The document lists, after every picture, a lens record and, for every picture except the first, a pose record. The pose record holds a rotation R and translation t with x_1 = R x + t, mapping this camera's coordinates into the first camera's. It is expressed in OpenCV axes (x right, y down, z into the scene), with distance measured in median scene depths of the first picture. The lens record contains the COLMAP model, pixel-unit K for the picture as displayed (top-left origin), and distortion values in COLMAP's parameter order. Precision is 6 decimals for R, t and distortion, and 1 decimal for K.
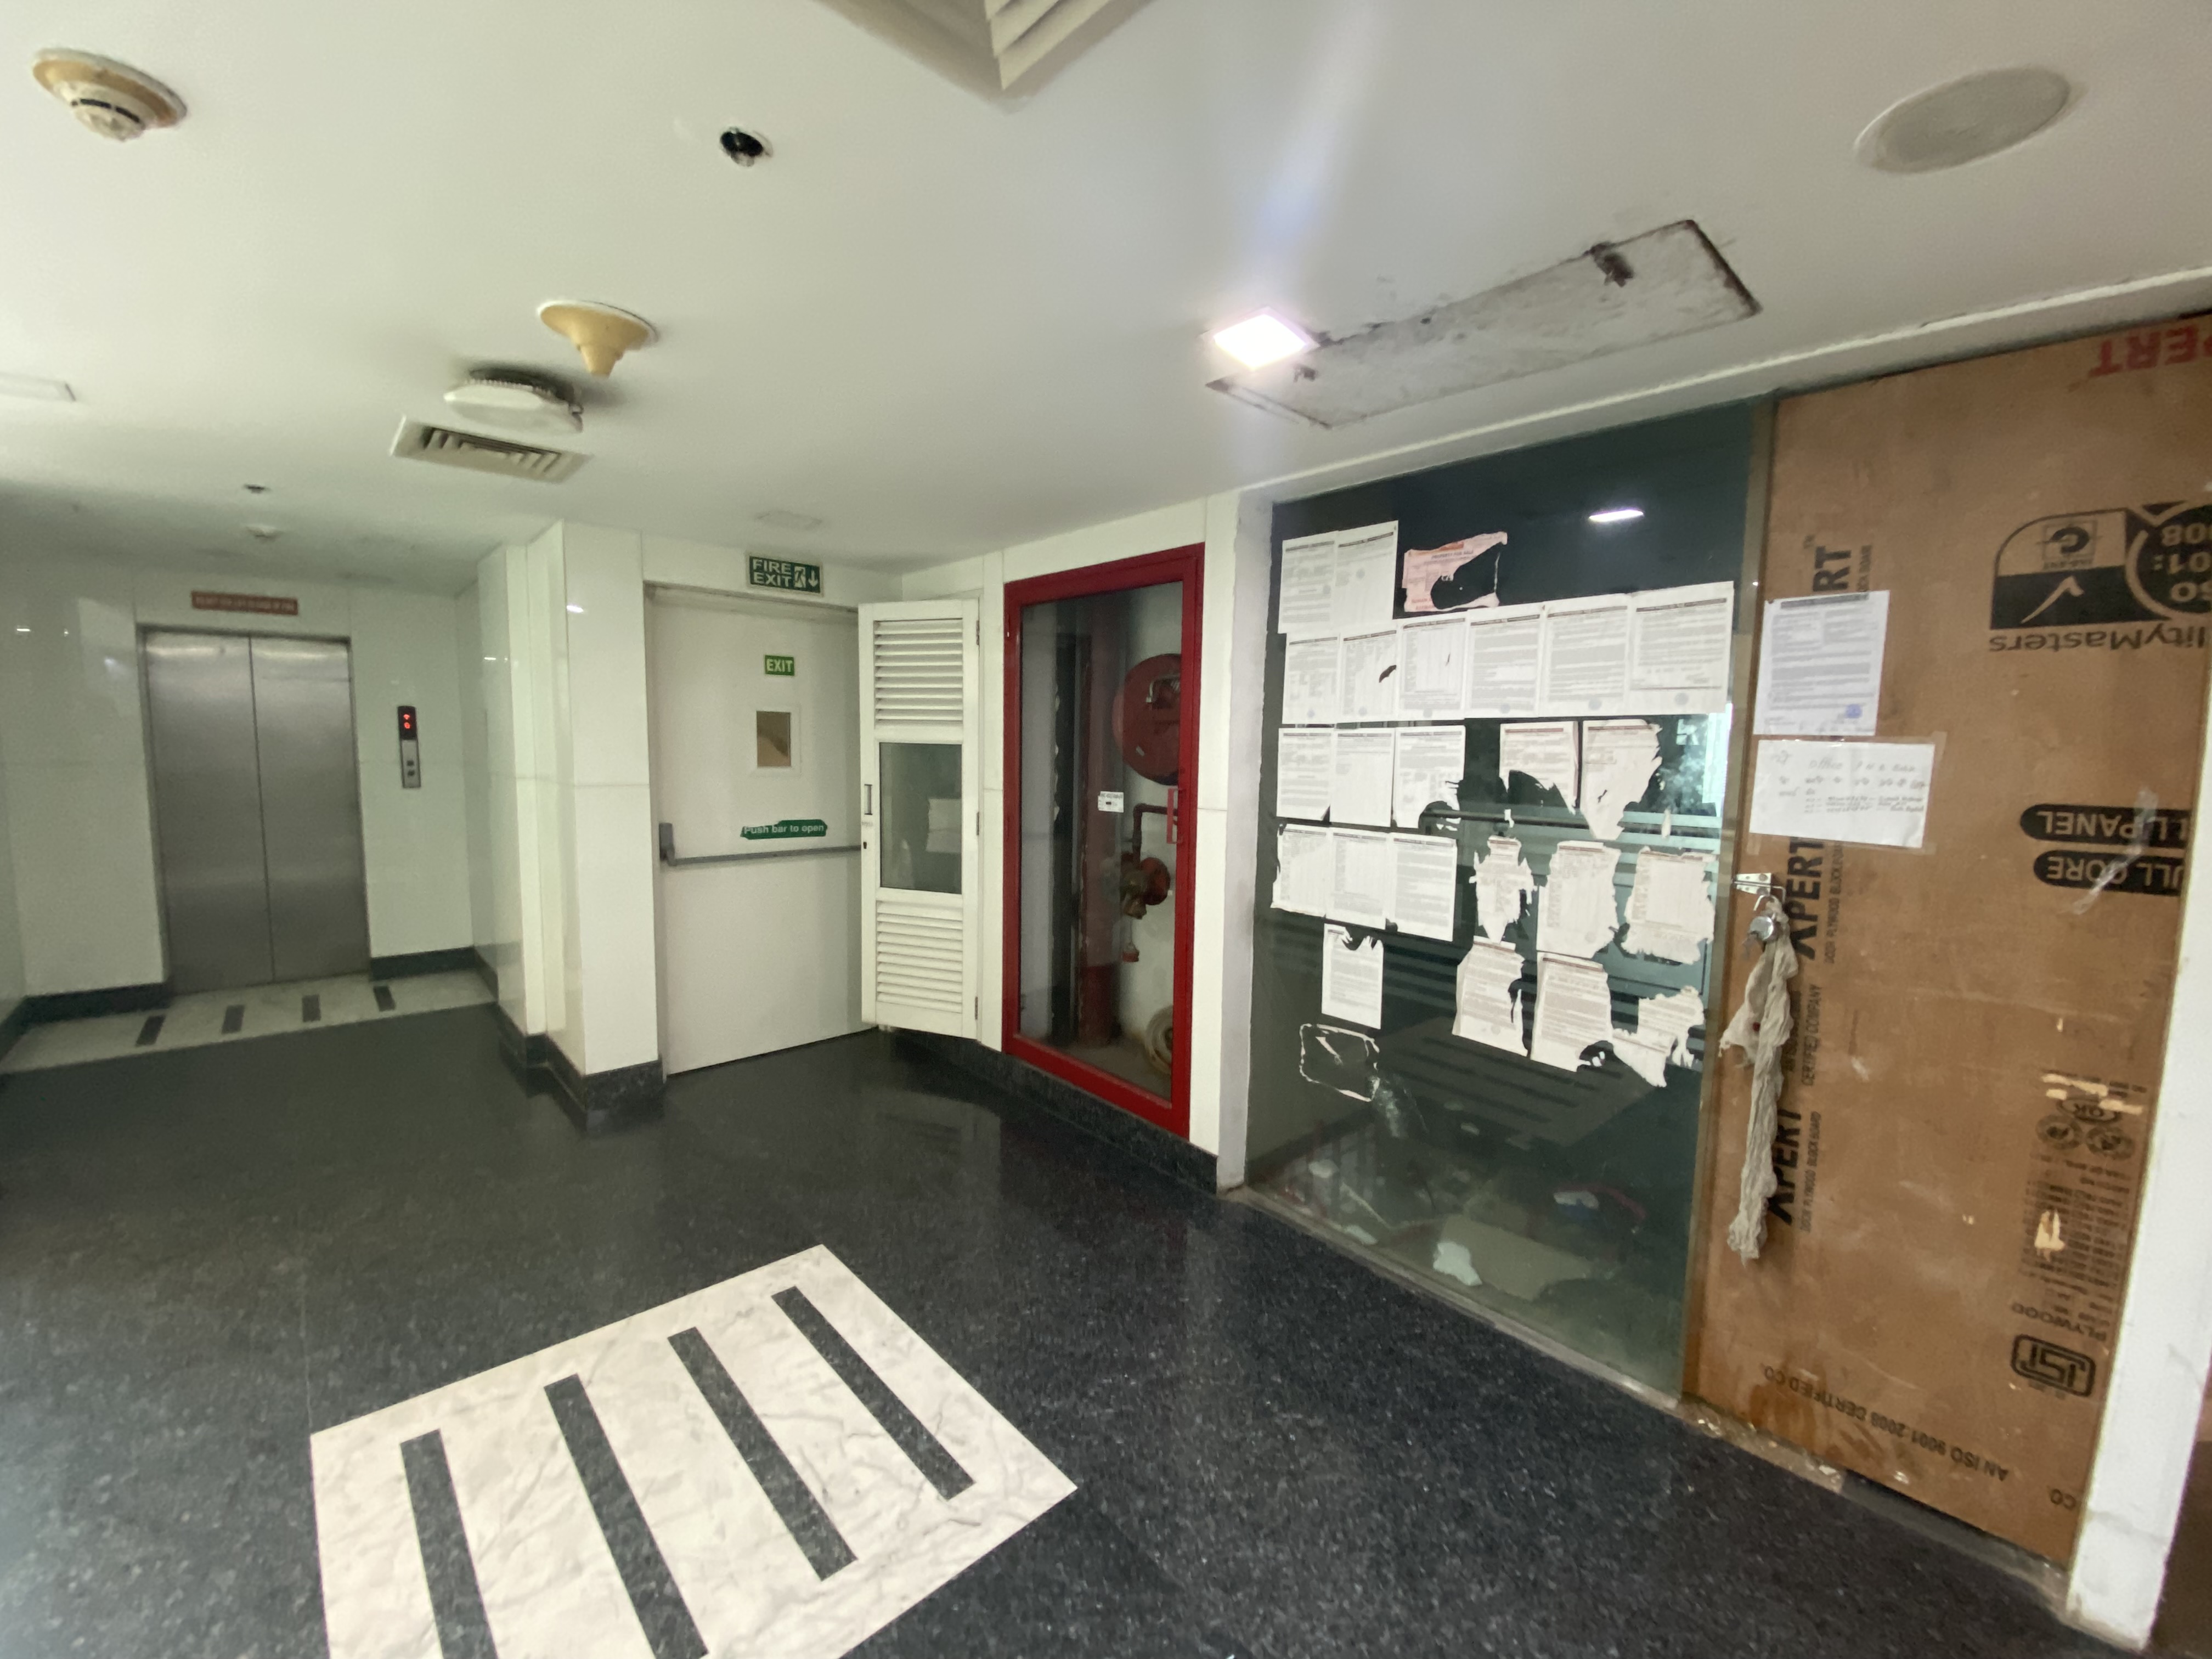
lens RADIAL K [[902.3, 0, 1124.2], [0, 902.3, 821.7], [0, 0, 1]] dist [0.003574, -0.011896]
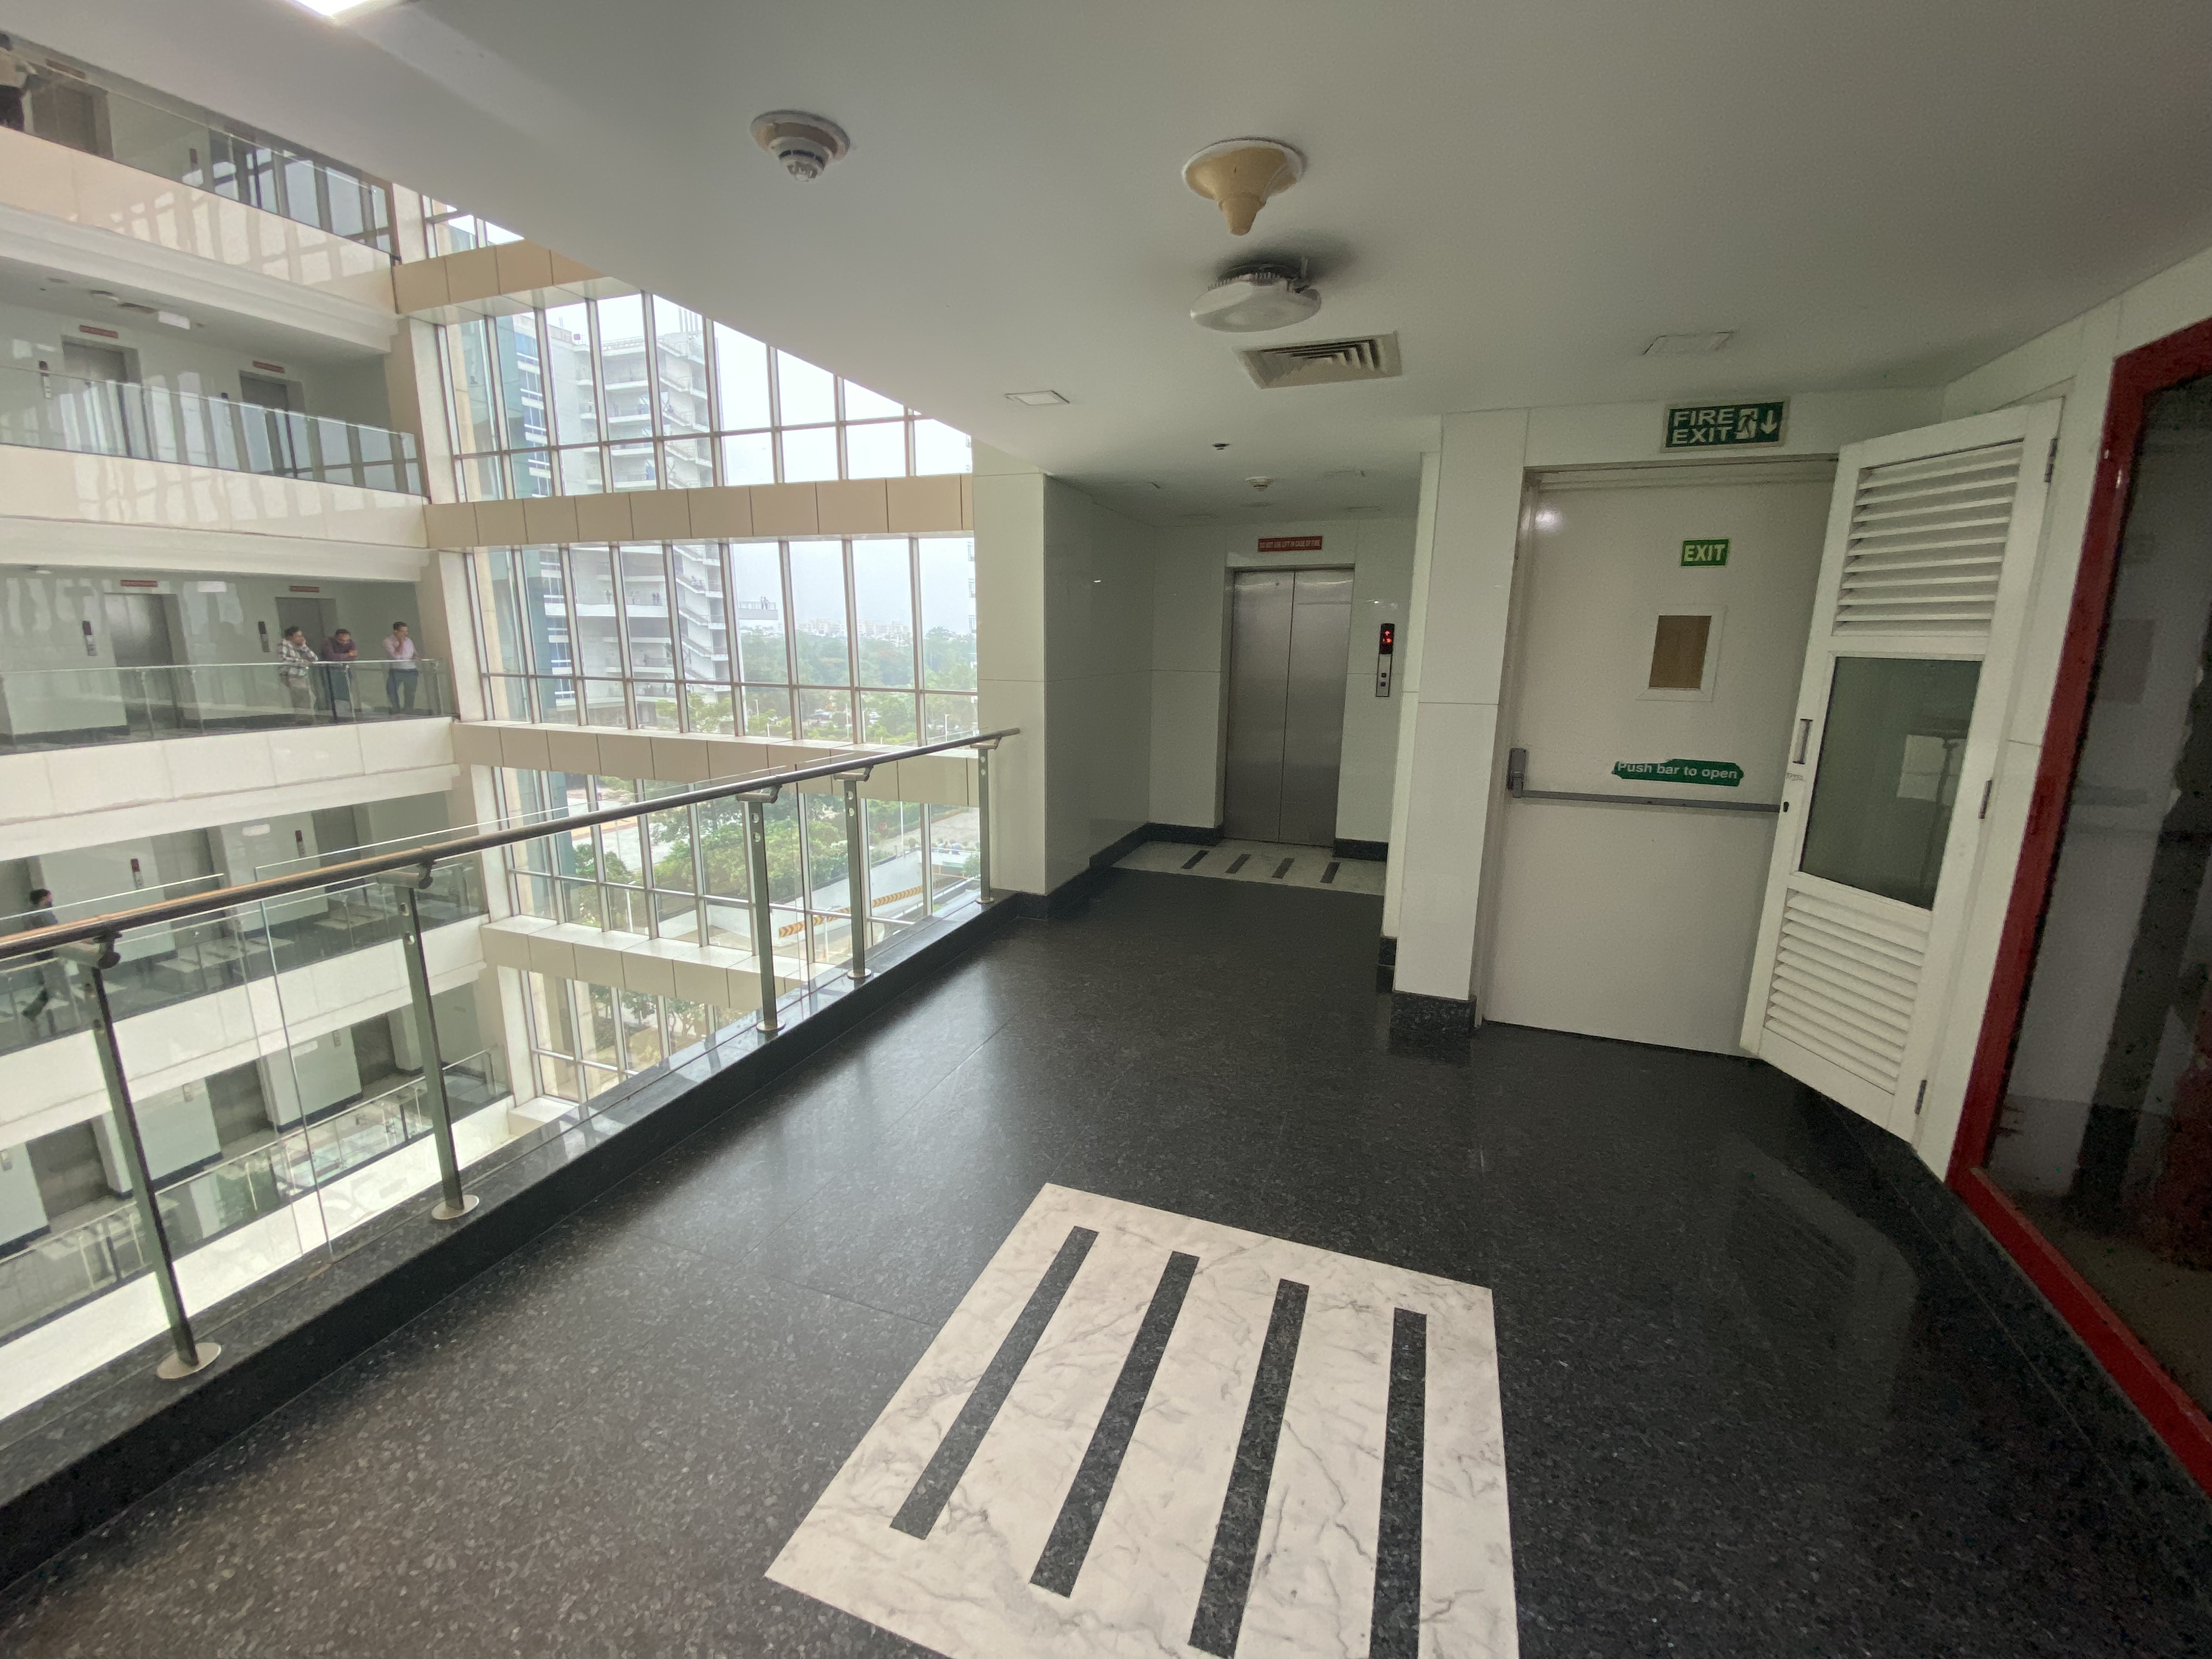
lens RADIAL K [[902.3, 0, 1164.2], [0, 902.3, 829.0], [0, 0, 1]] dist [0.003574, -0.011896]
pose [[0.432803, 0.170356, -0.885246, 0.132962], [-0.079058, 0.985372, 0.150972, -0.025726], [0.898015, 0.004644, 0.439940, 0.279531]]
